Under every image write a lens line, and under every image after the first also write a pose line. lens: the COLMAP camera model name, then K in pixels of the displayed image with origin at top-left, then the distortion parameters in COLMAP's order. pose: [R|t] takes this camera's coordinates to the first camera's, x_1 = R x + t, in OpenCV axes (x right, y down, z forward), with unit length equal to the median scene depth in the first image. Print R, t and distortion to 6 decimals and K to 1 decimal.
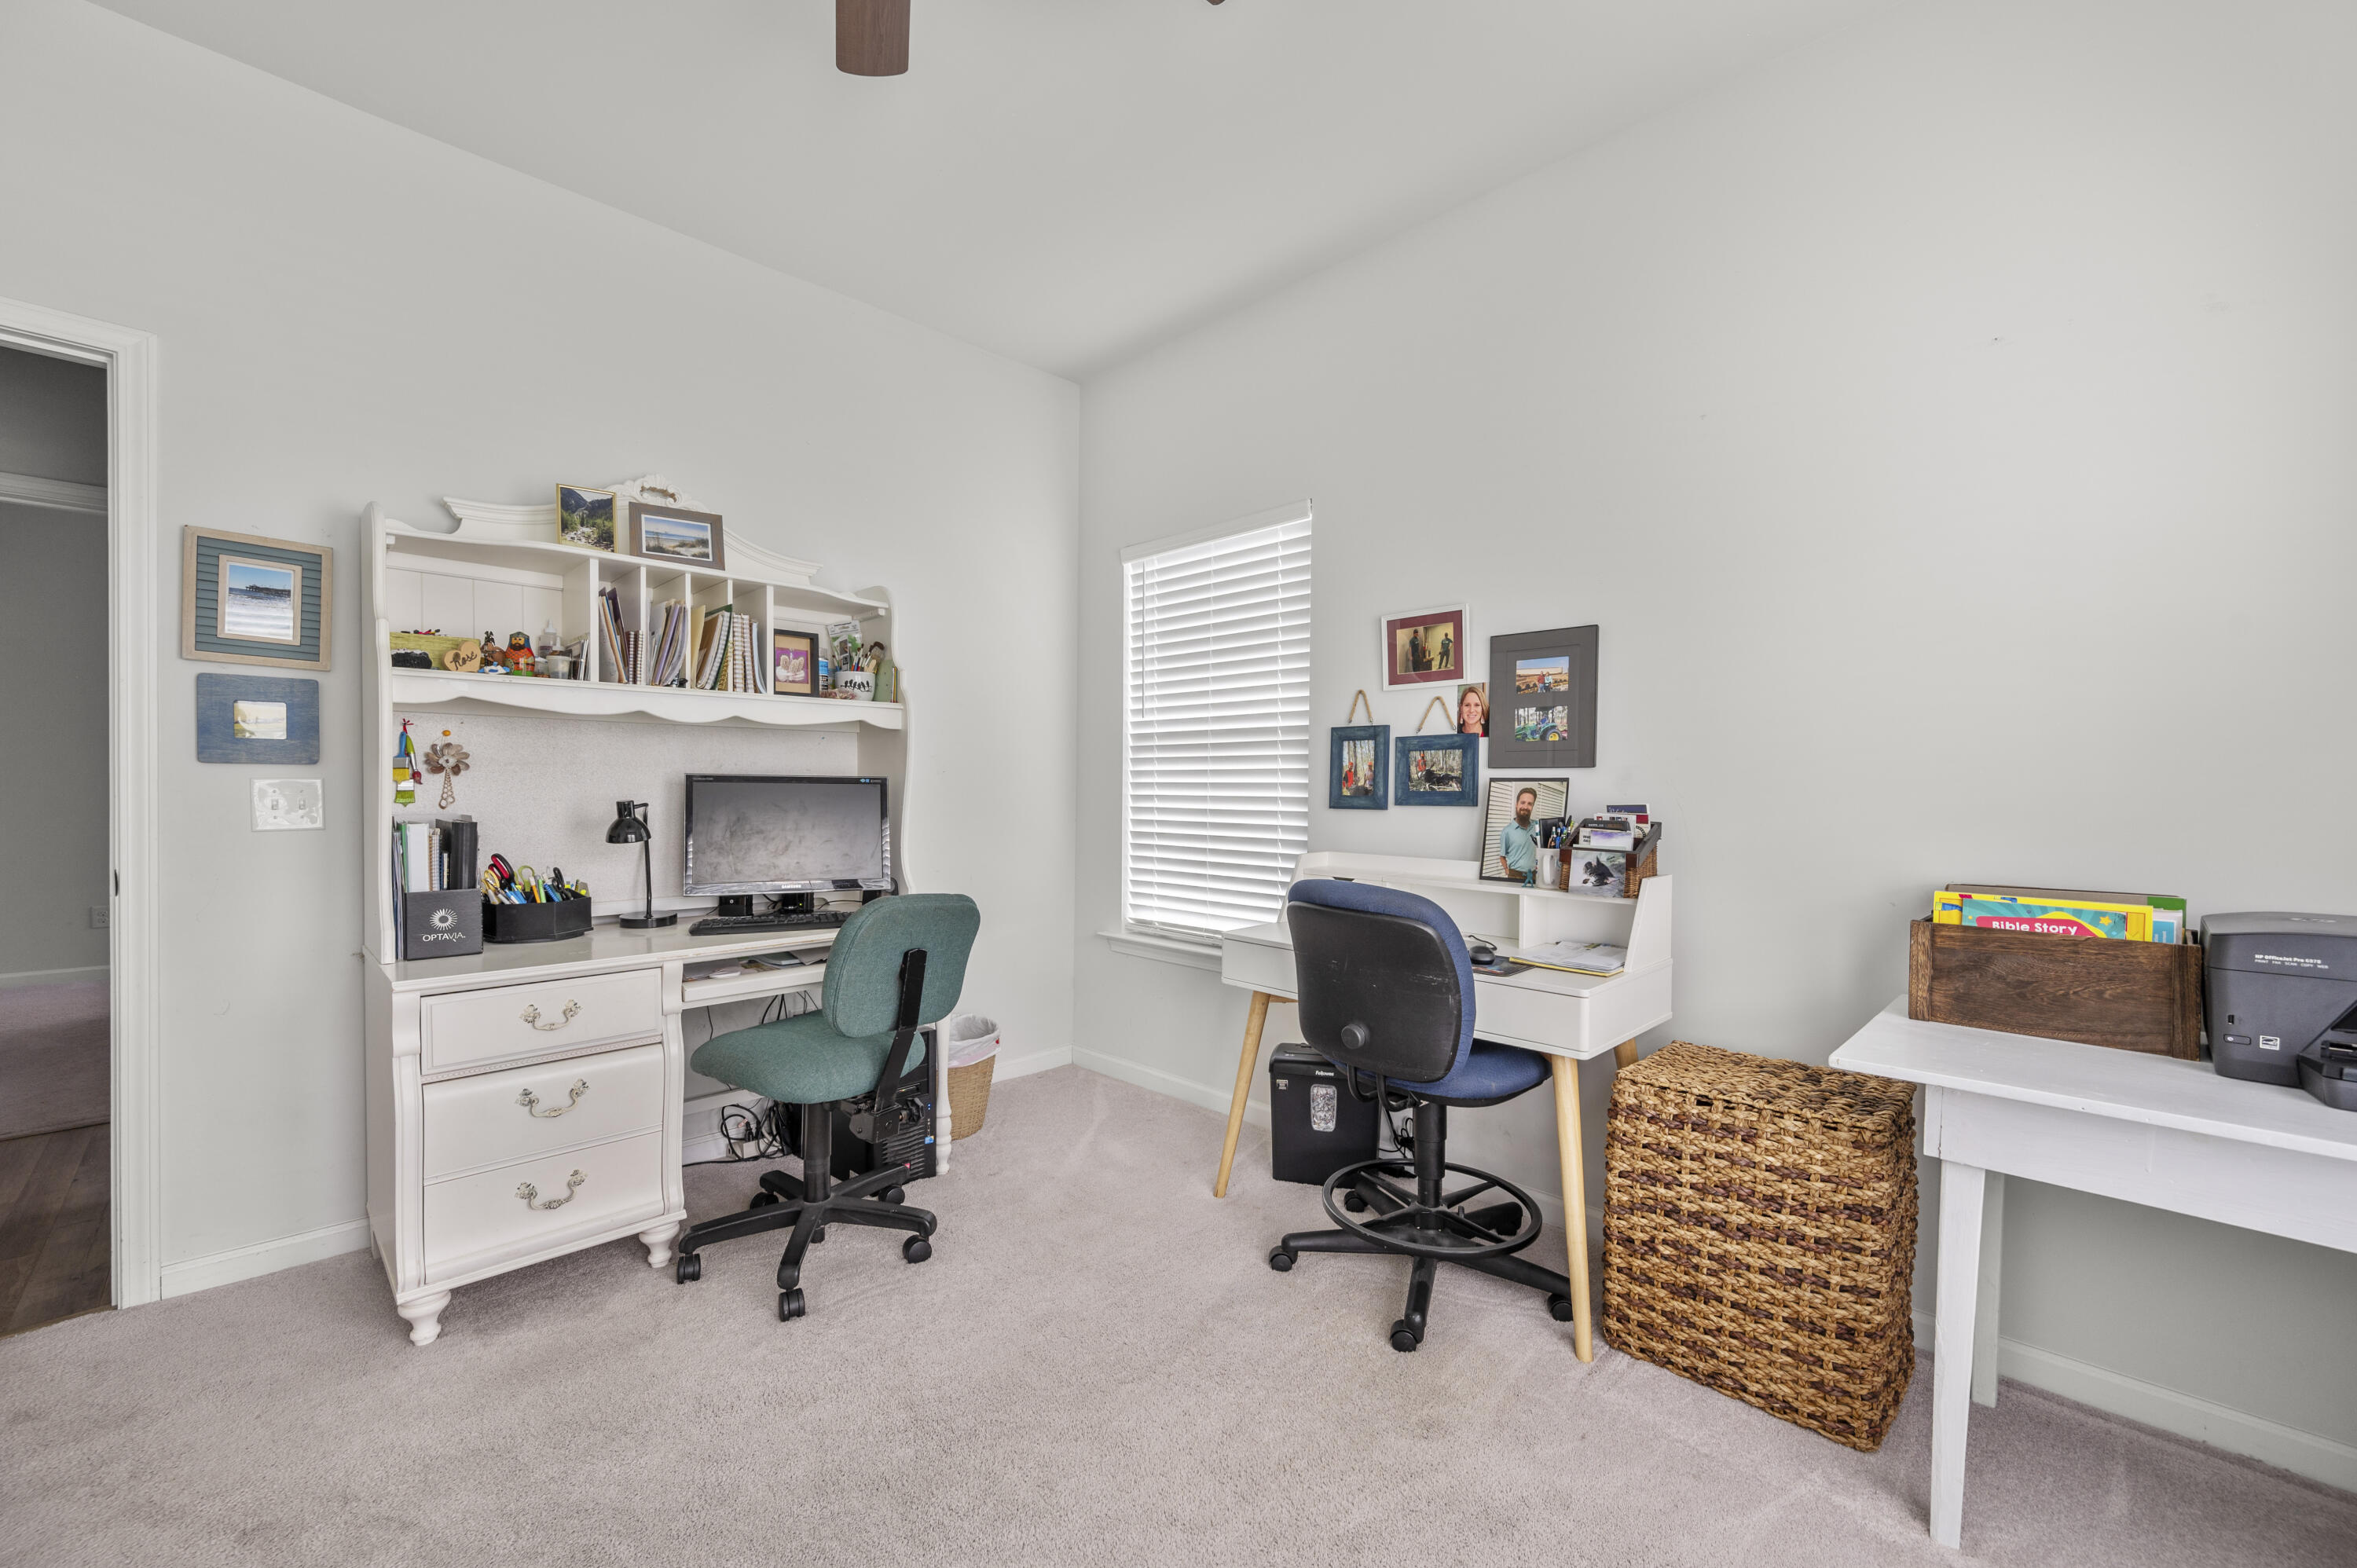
lens RADIAL K [[947.9, 0, 1179.5], [0, 947.9, 790.4], [0, 0, 1]] dist [-0.001031, 0.000411]
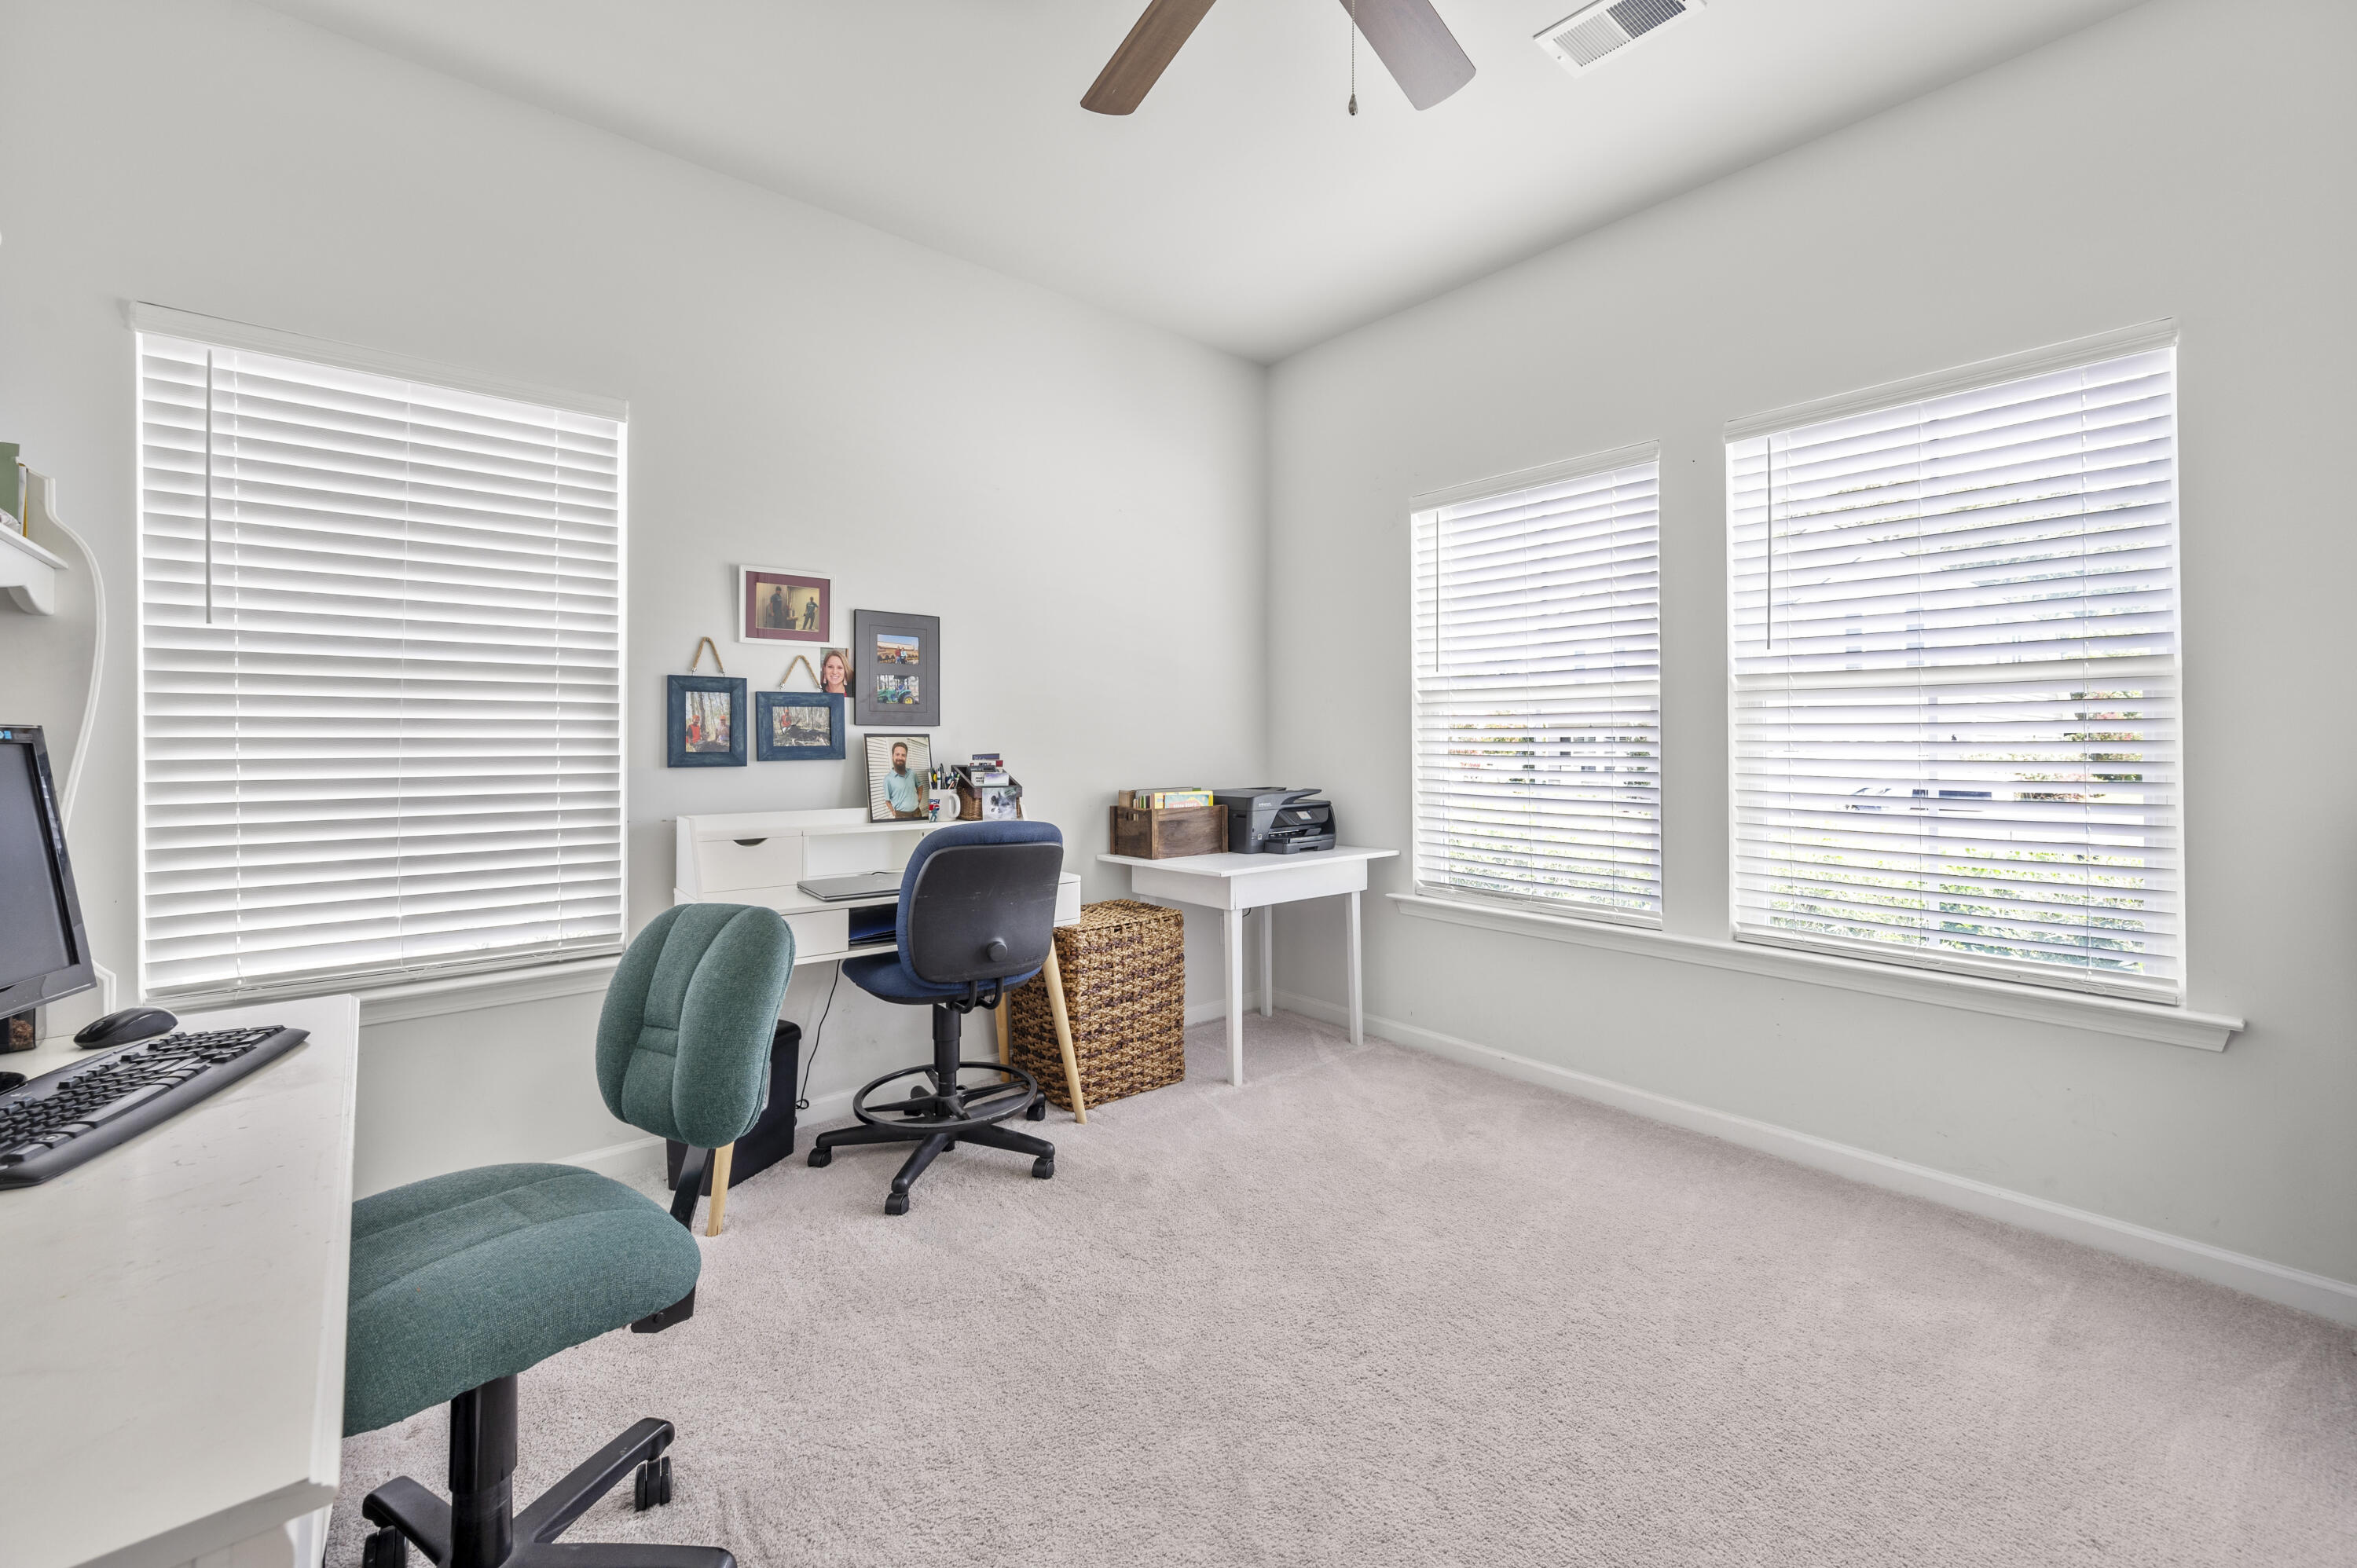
lens RADIAL K [[948.4, 0, 1182.8], [0, 948.4, 724.3], [0, 0, 1]] dist [-0.000343, 0.000050]
pose [[0.079979, 0.014459, 0.996692, -0.750768], [0.008565, 0.999848, -0.015192, -0.003792], [-0.996760, 0.009752, 0.079843, 0.507557]]
